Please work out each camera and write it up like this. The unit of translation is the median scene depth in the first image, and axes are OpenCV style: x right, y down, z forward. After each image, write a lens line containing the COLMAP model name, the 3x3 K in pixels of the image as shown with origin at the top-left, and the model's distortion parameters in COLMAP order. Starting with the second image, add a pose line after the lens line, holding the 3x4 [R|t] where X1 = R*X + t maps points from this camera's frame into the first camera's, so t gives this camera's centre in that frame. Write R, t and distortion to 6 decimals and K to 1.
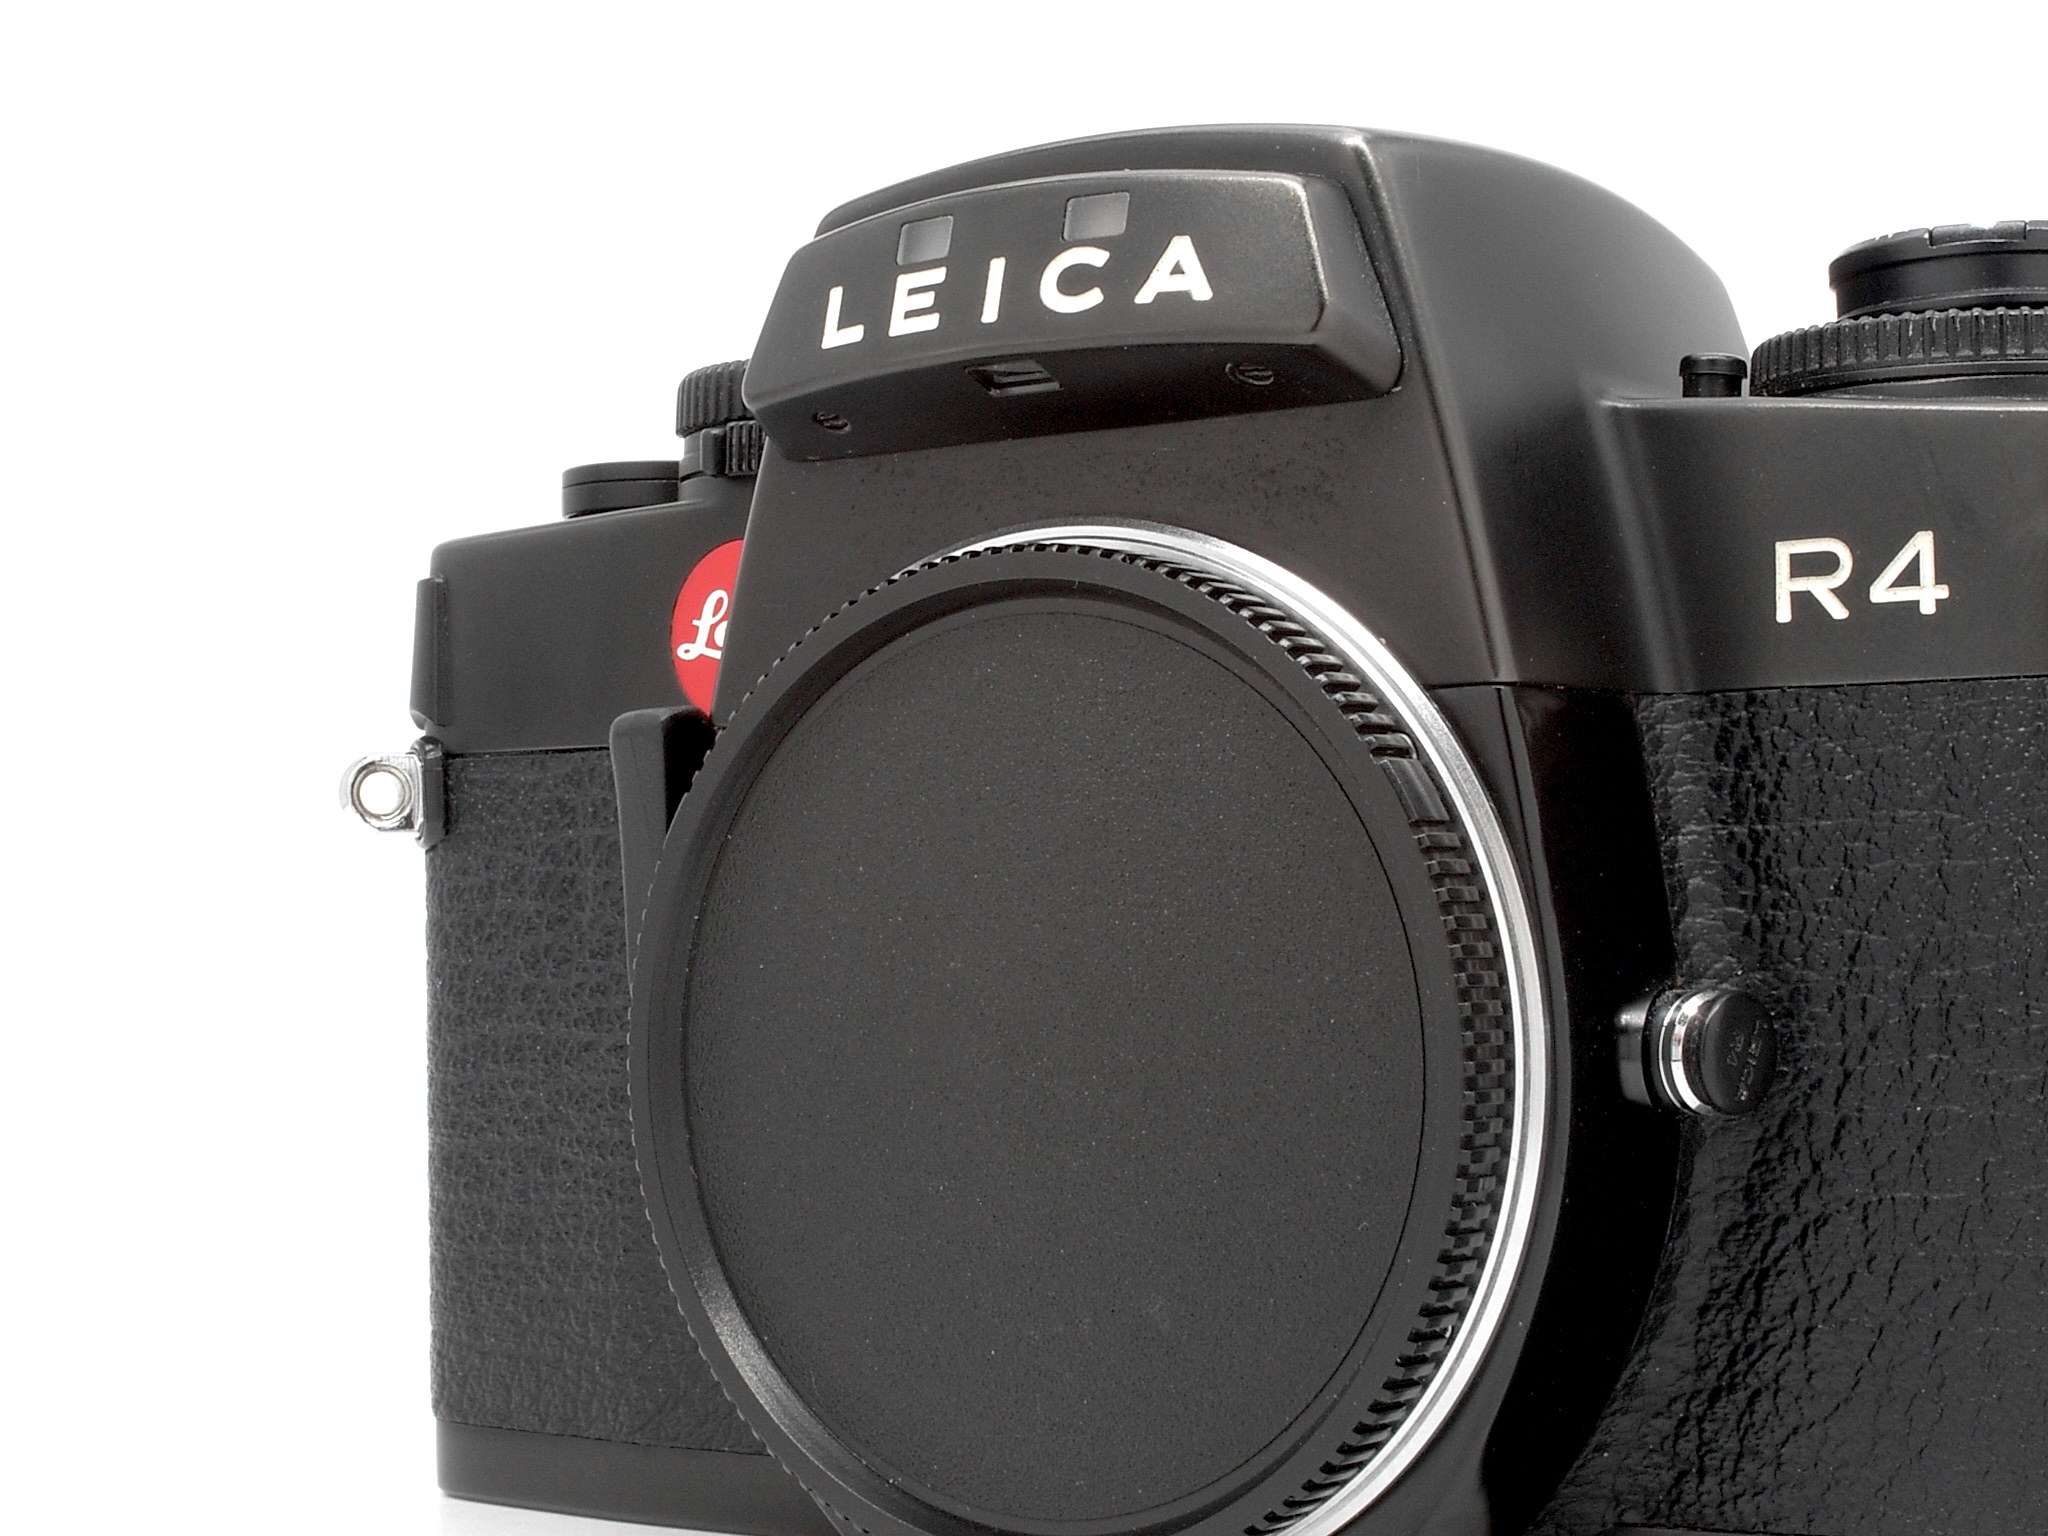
lens RADIAL K [[3978.0, 0, 1024.0], [0, 3978.0, 768.0], [0, 0, 1]] dist [0.003510, -1.927434]
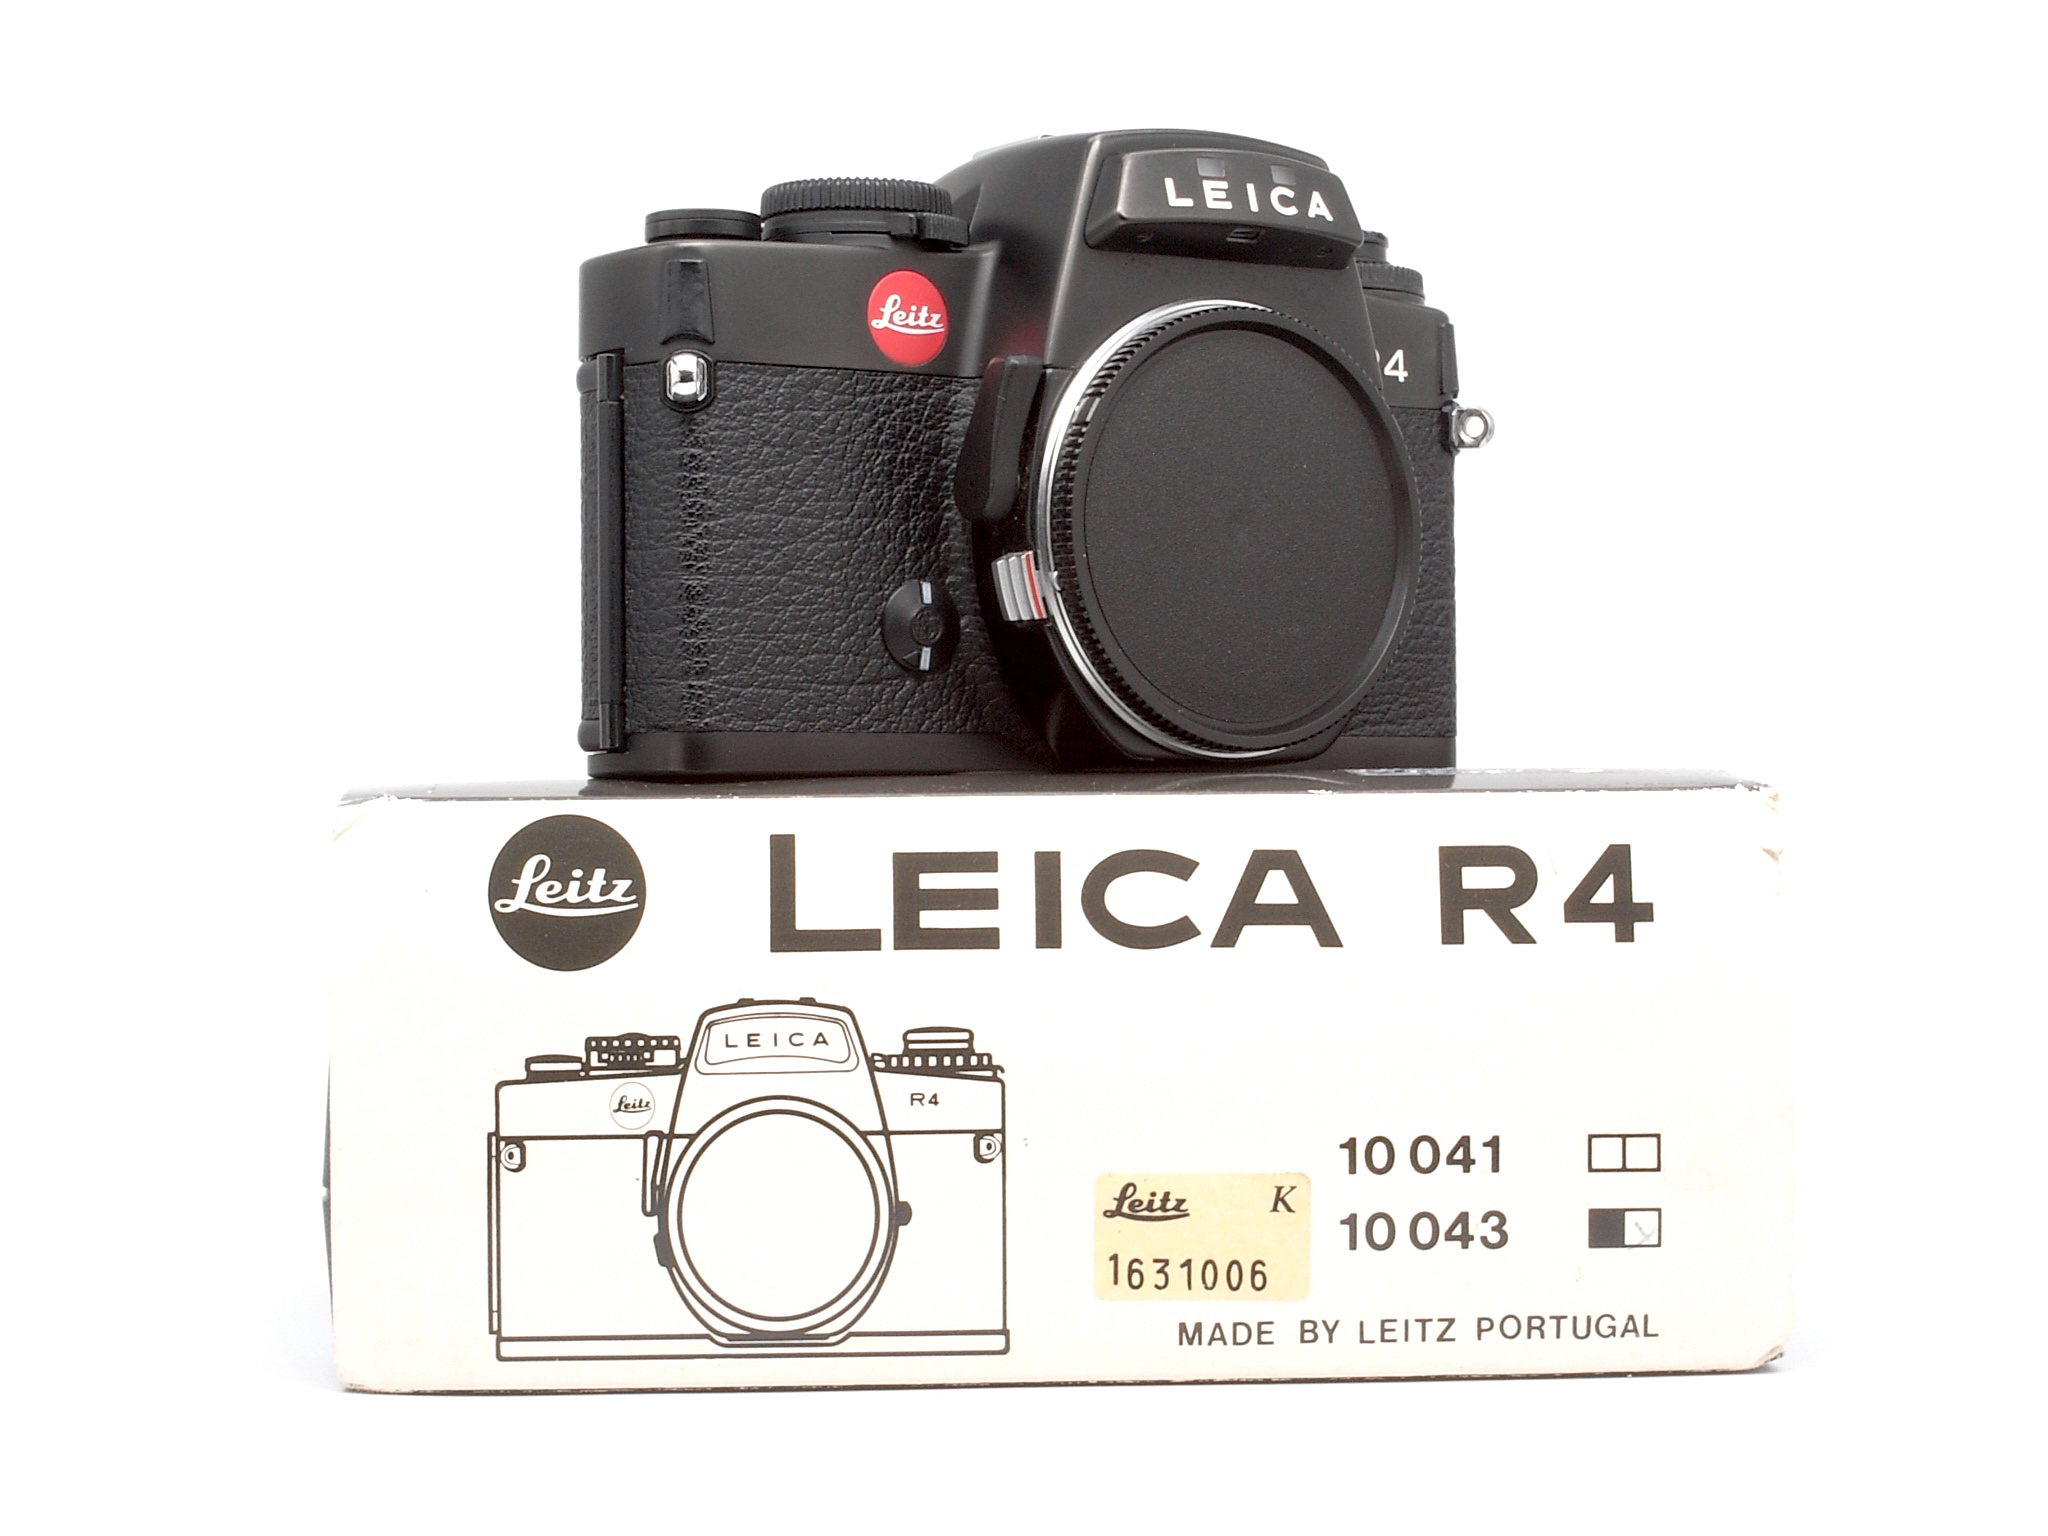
lens RADIAL K [[3978.0, 0, 1024.0], [0, 3978.0, 768.0], [0, 0, 1]] dist [0.003510, -1.927434]
pose [[0.333920, 0.020911, 0.942369, -2.275003], [-0.036812, 0.999281, -0.009130, 0.243976], [-0.941882, -0.031642, 0.334450, 0.340857]]
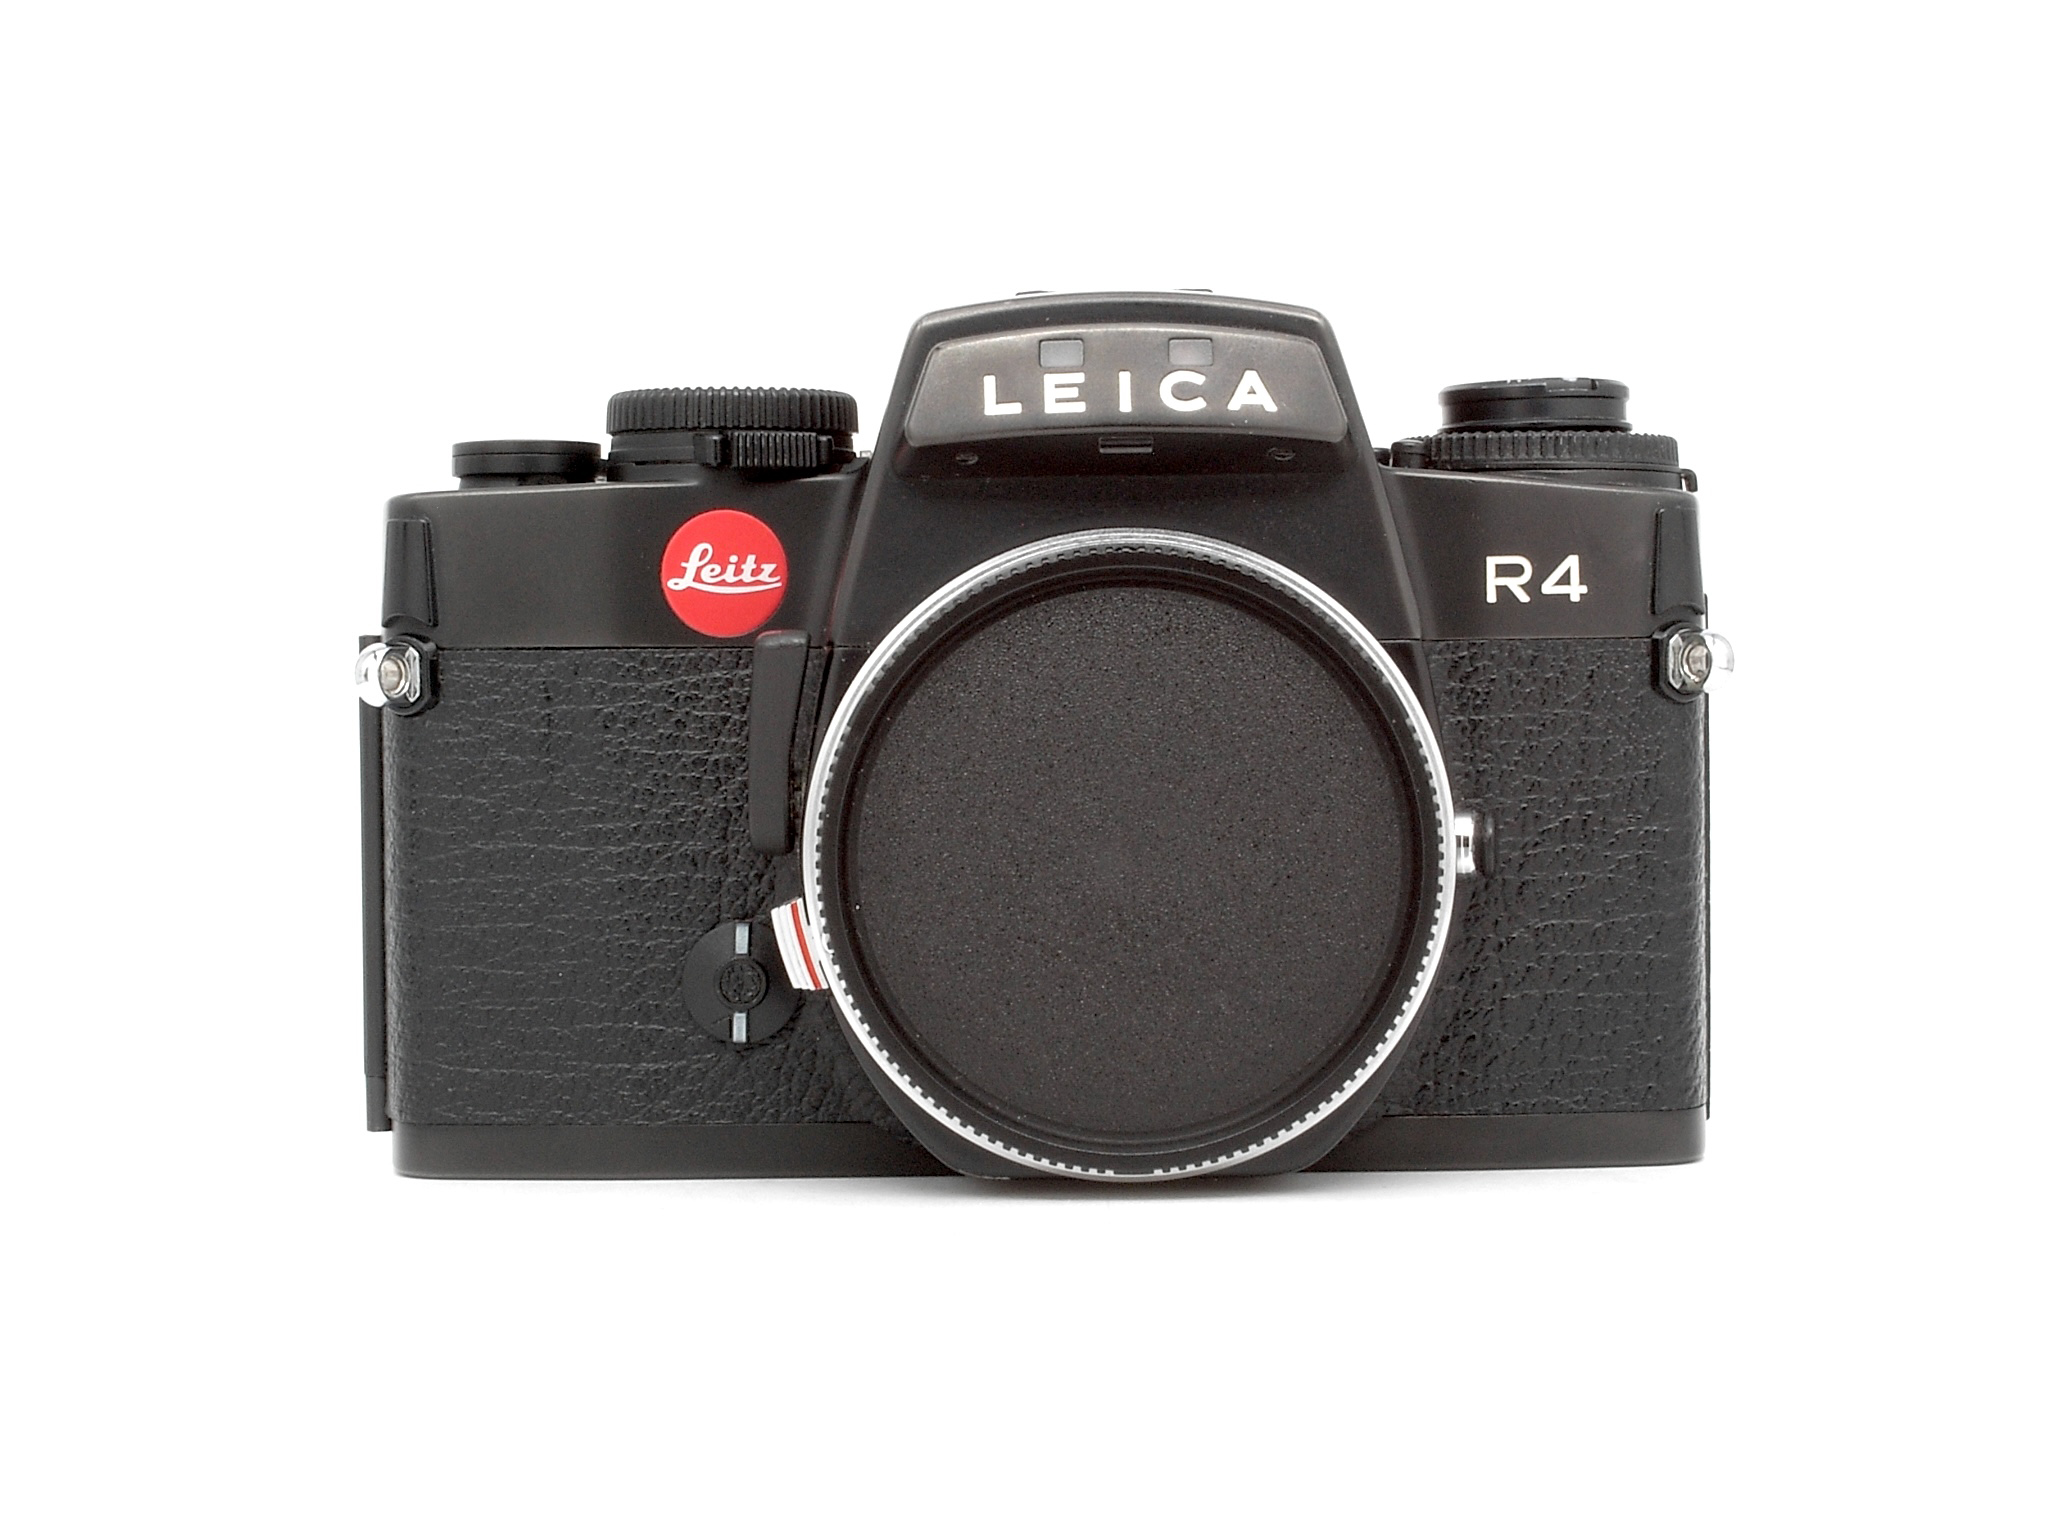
lens RADIAL K [[3978.0, 0, 1024.0], [0, 3978.0, 768.0], [0, 0, 1]] dist [0.003510, -1.927434]
pose [[0.800604, -0.012955, 0.599054, -1.041980], [-0.025481, 0.998126, 0.055638, -0.056286], [-0.598652, -0.059809, 0.798774, -0.300574]]
